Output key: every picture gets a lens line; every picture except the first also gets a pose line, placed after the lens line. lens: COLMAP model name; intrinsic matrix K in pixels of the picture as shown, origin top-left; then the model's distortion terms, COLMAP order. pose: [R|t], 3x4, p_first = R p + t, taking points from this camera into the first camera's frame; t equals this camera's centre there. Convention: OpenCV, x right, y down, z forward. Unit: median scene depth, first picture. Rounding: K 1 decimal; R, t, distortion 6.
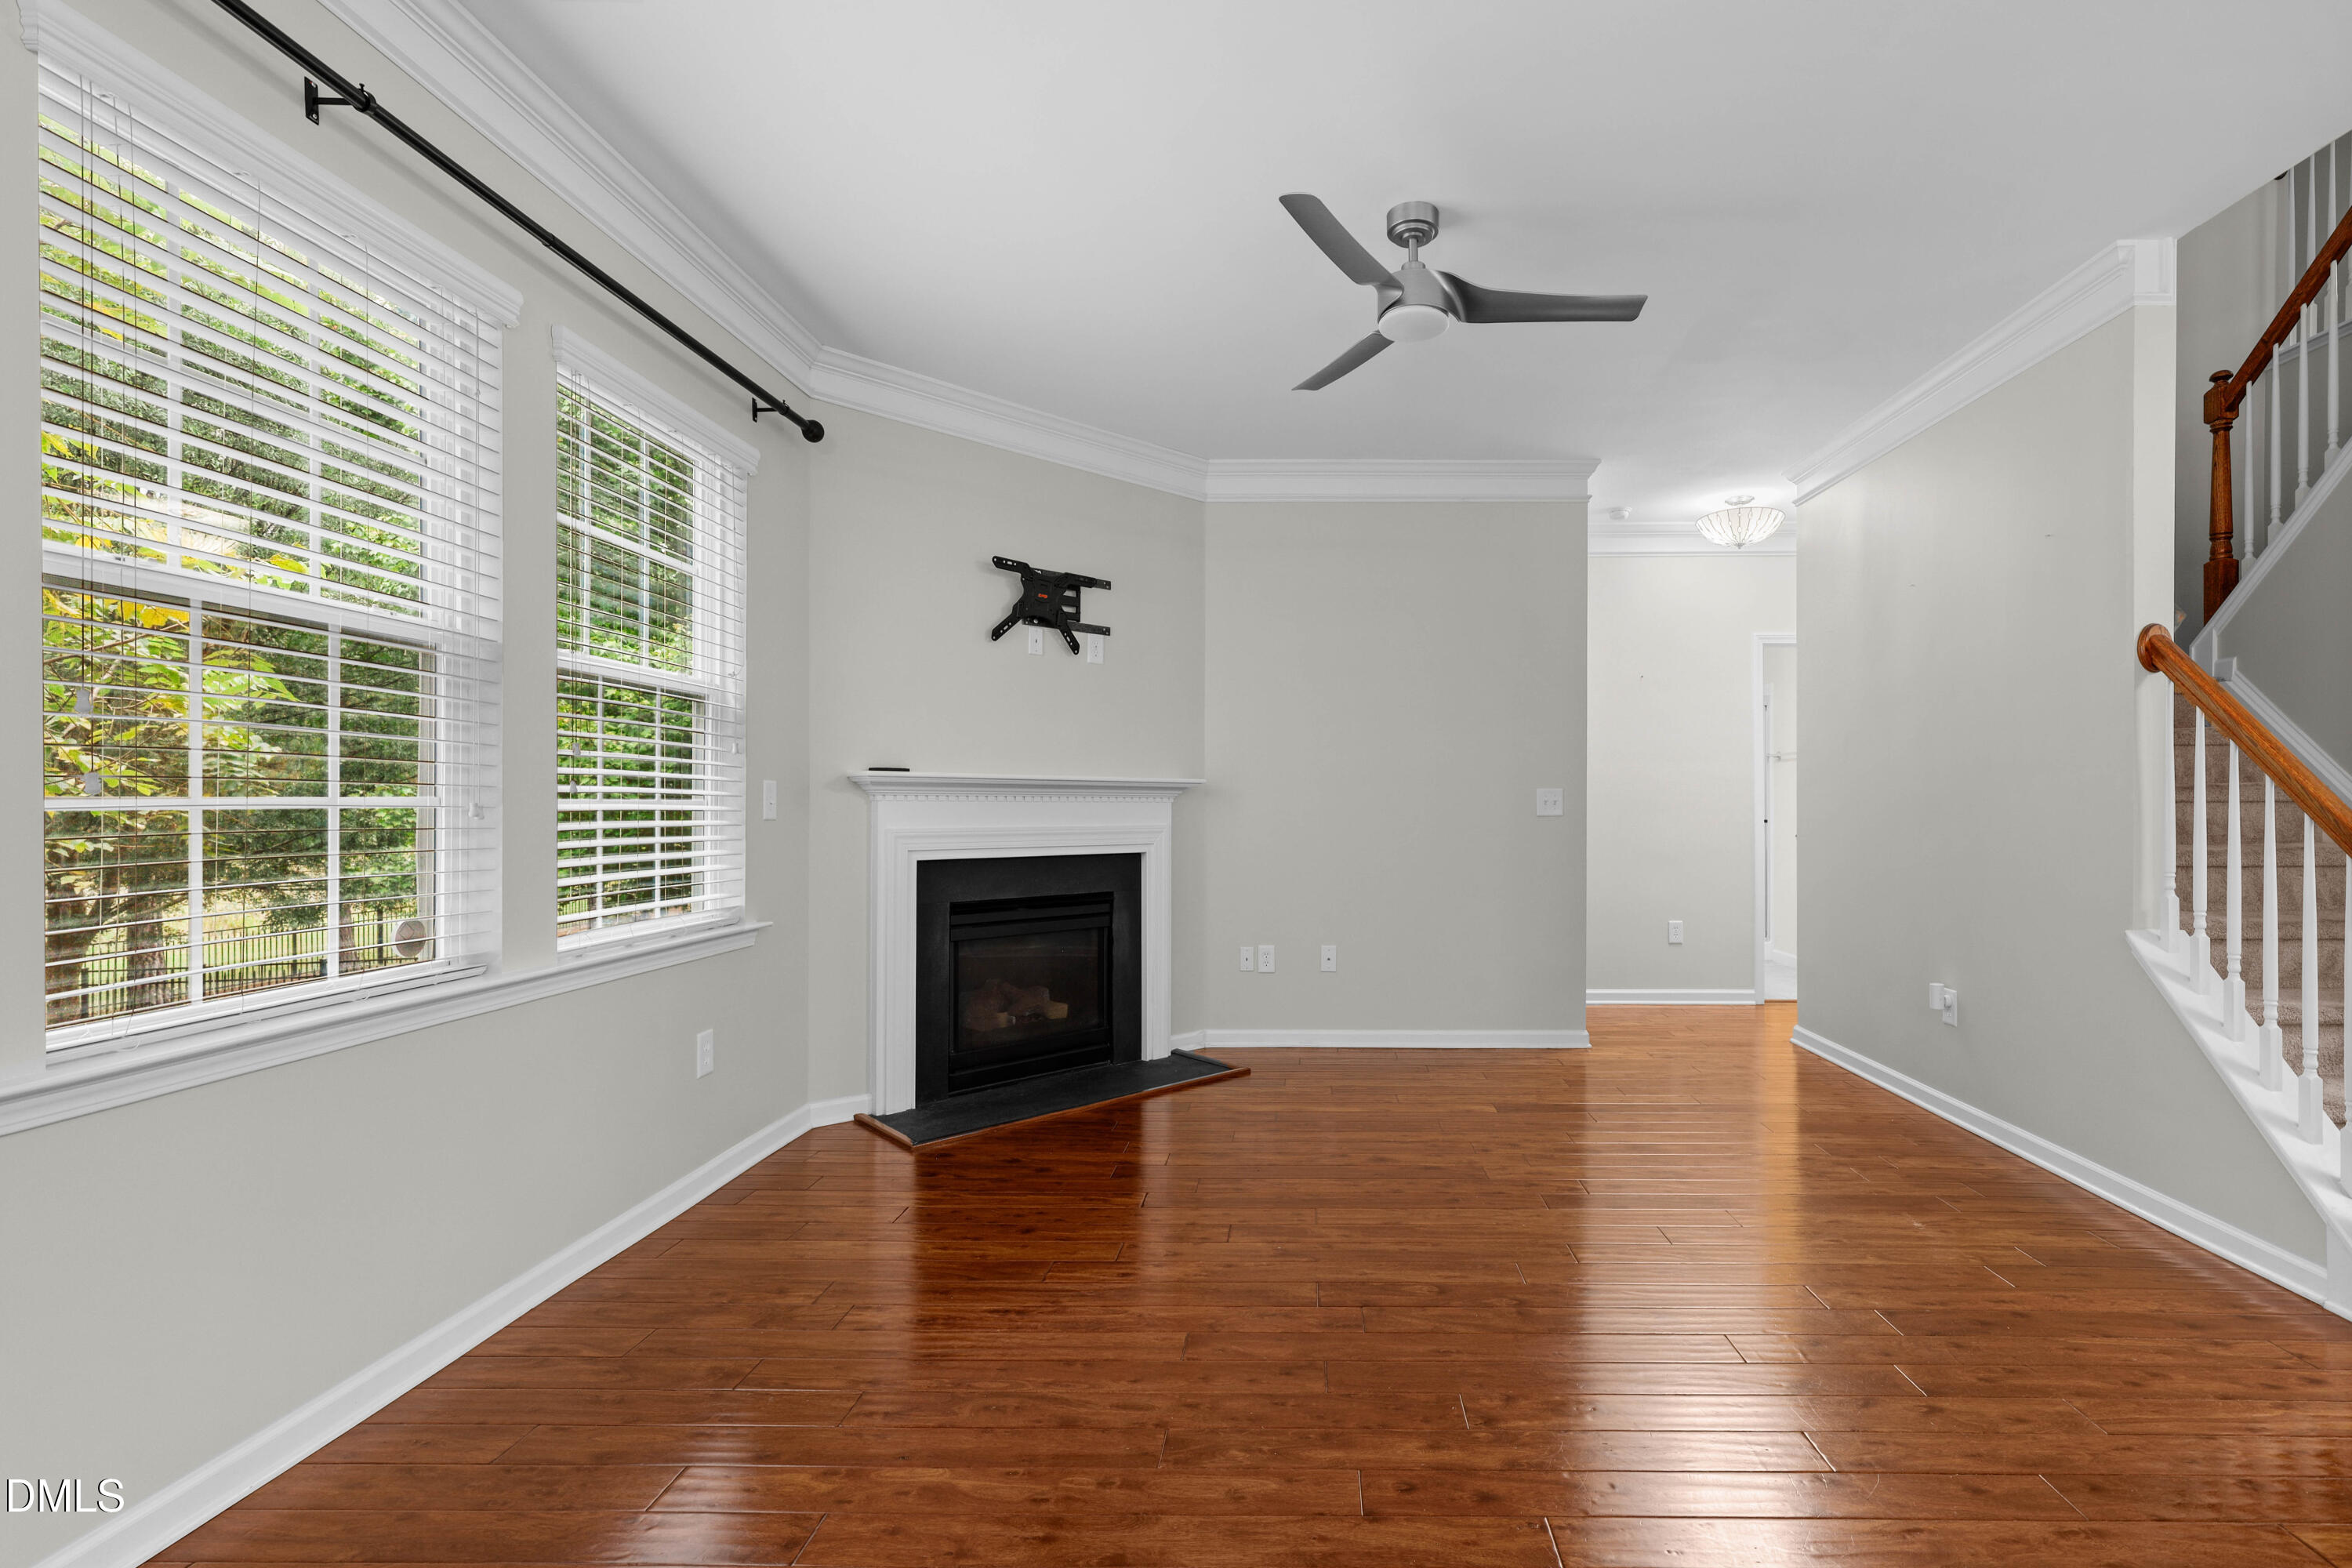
lens RADIAL K [[1157.2, 0, 1298.6], [0, 1157.2, 806.6], [0, 0, 1]] dist [-0.002568, -0.000251]
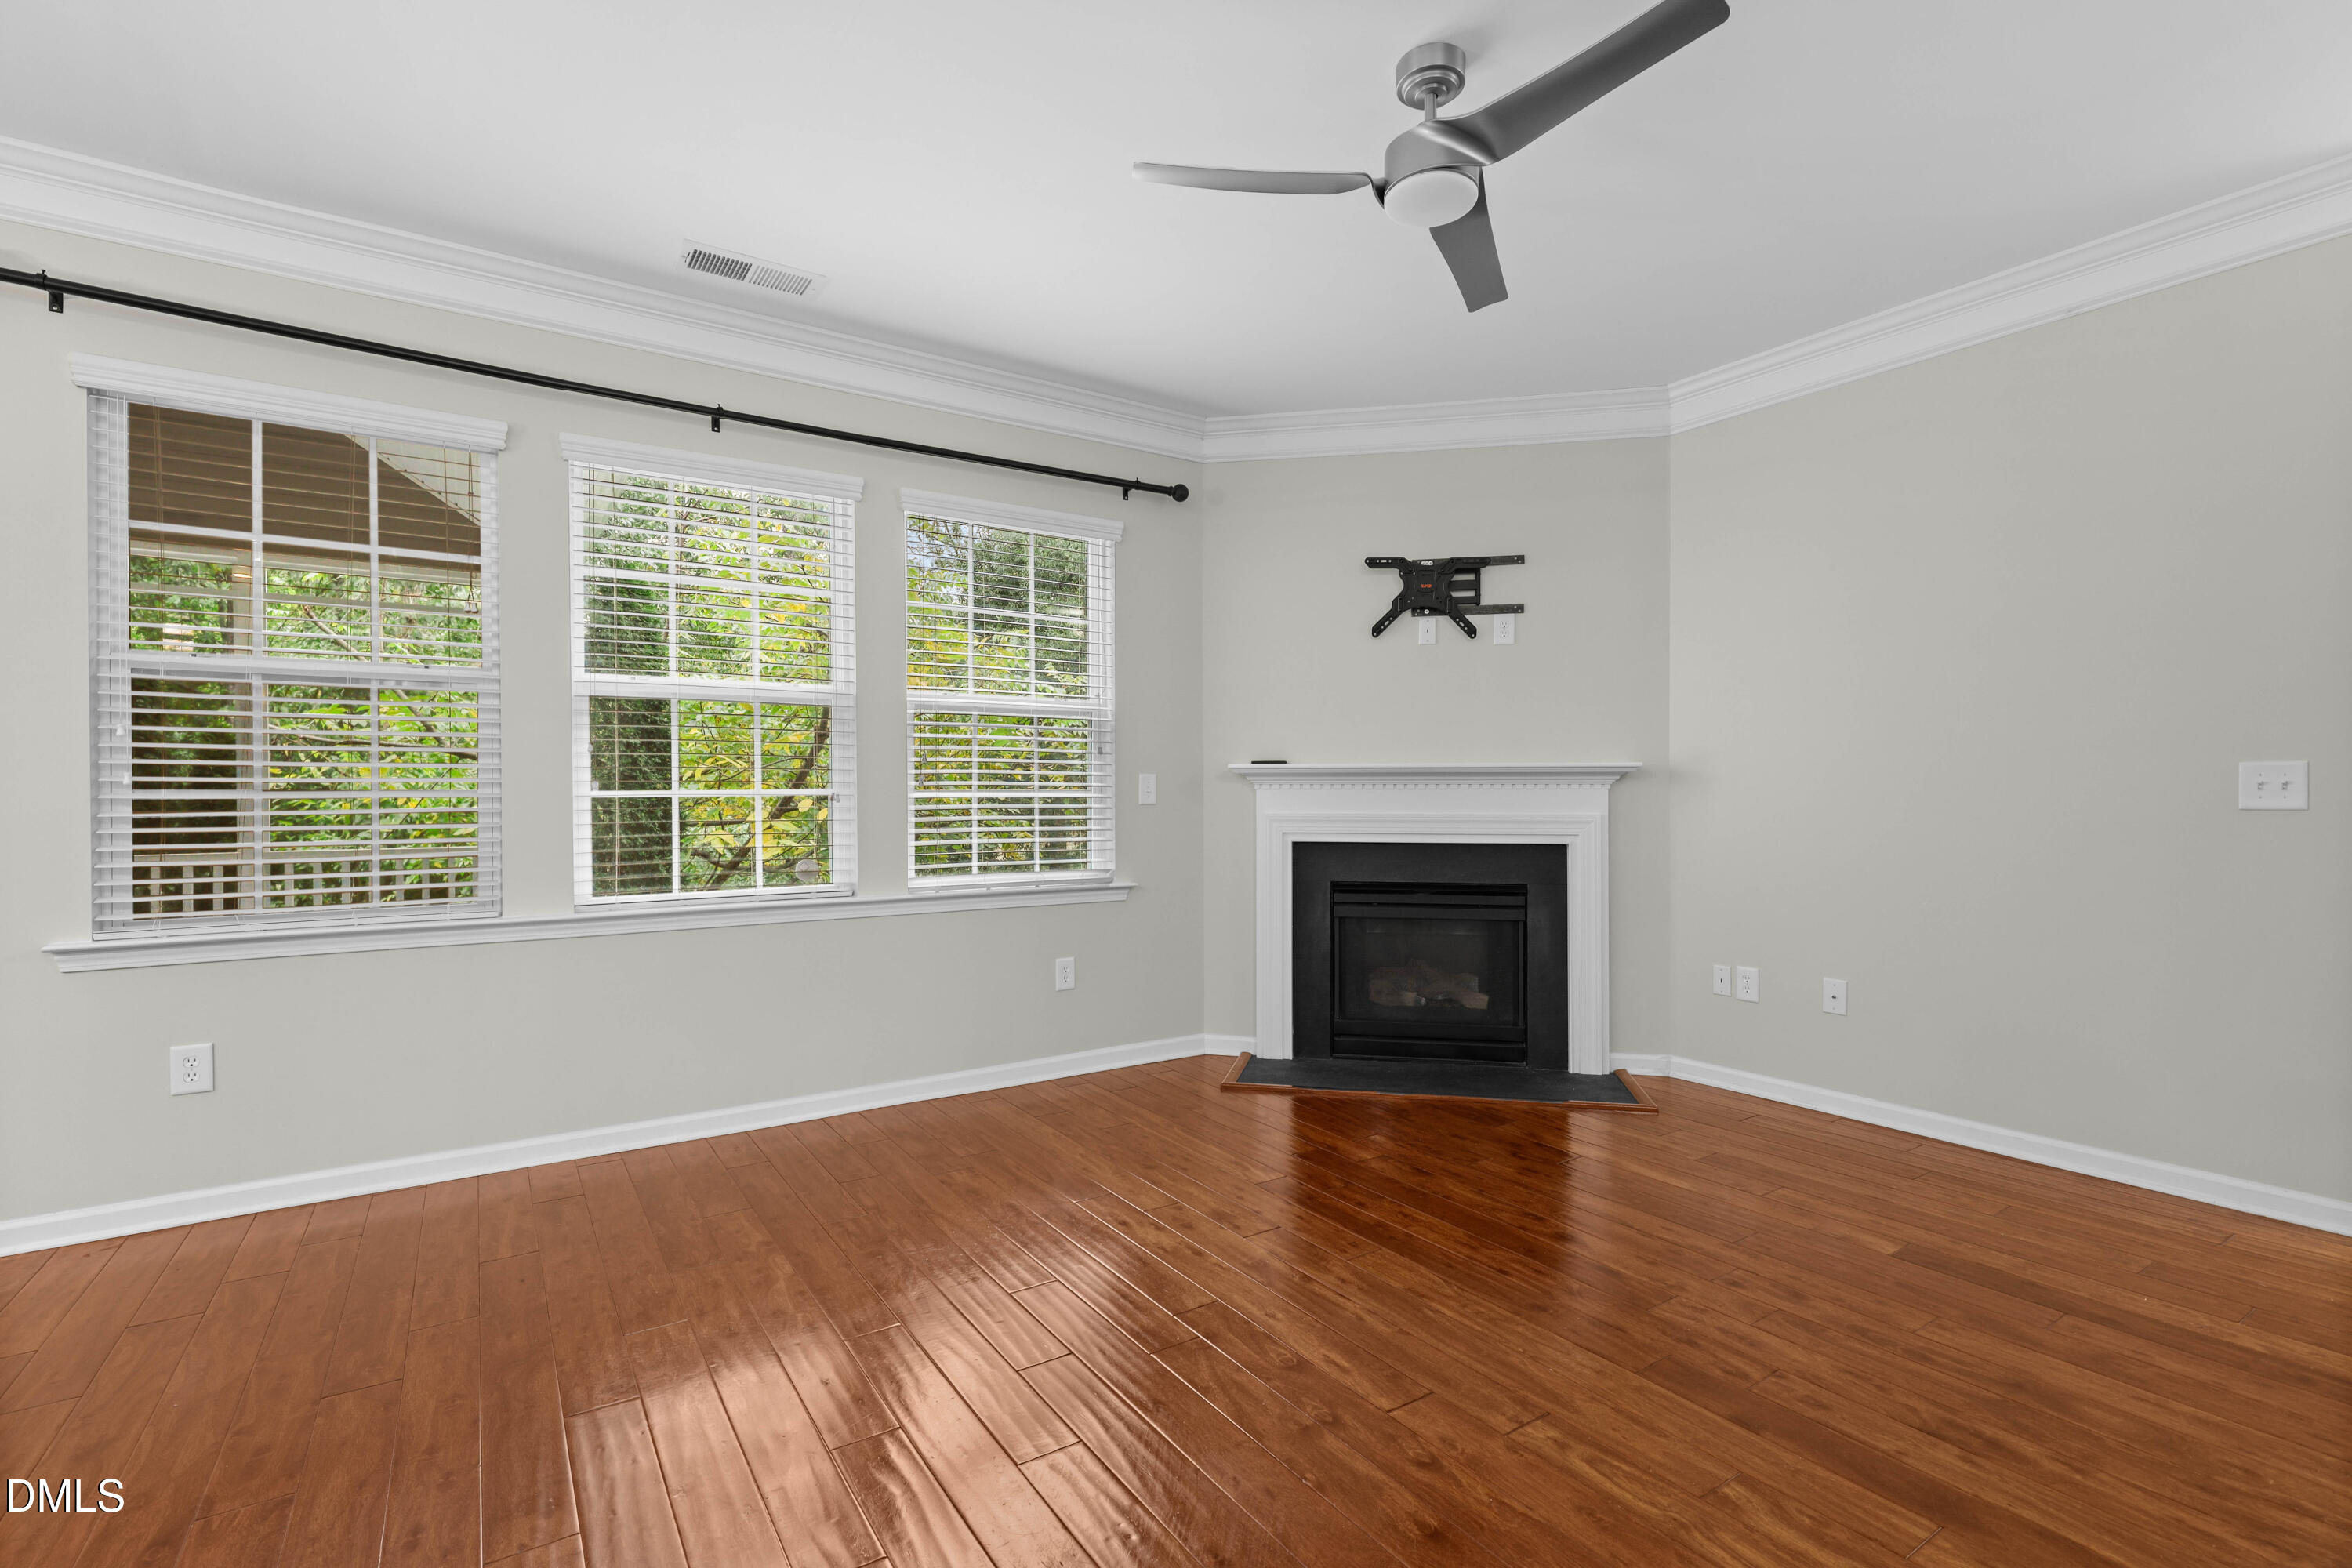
lens RADIAL K [[1064.5, 0, 1158.7], [0, 1064.5, 798.1], [0, 0, 1]] dist [-0.000979, -0.001282]
pose [[0.527238, 0.003705, -0.849710, 0.454775], [0.000895, 0.999988, 0.004915, -0.001249], [0.849717, -0.003352, 0.527228, 0.314294]]
